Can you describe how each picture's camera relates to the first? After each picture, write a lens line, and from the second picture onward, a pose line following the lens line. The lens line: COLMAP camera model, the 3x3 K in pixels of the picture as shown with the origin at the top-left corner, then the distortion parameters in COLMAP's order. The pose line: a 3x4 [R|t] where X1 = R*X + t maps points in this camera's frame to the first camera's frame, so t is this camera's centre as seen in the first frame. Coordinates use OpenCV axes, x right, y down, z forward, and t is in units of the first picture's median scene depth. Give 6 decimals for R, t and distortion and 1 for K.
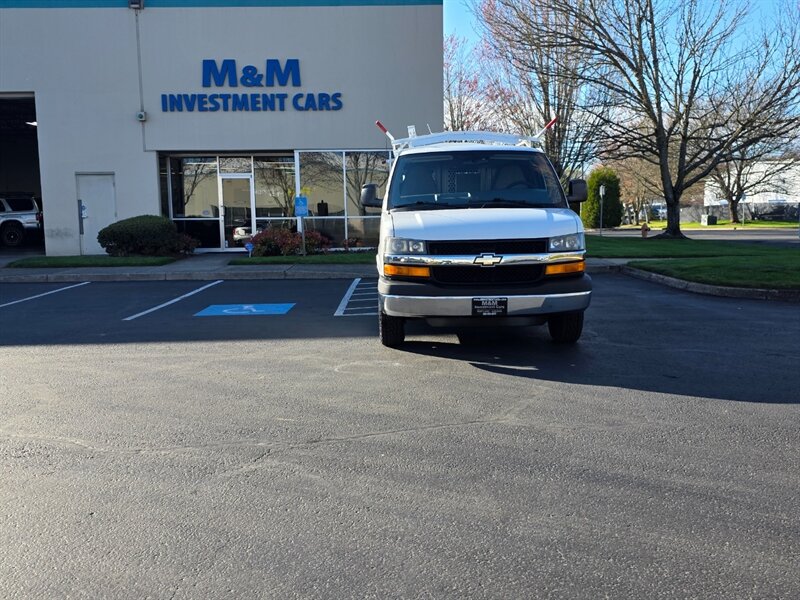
lens RADIAL K [[707.2, 0, 401.4], [0, 707.2, 318.4], [0, 0, 1]] dist [0.002247, -0.001685]
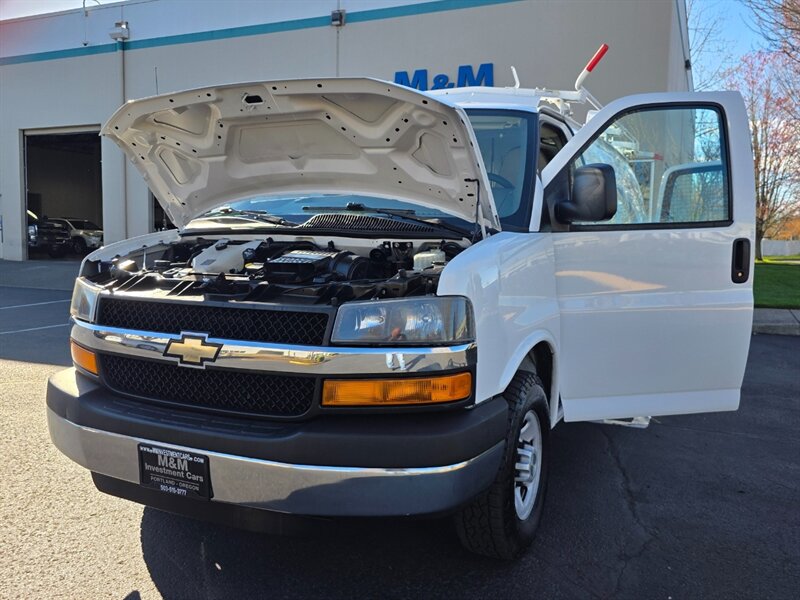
lens RADIAL K [[666.7, 0, 400.0], [0, 666.7, 300.0], [0, 0, 1]] dist [0.033991, -0.001586]
pose [[0.910980, 0.063752, -0.407493, 0.109579], [-0.084992, 0.995794, -0.034215, -0.031109], [0.403598, 0.065803, 0.912567, 0.202851]]
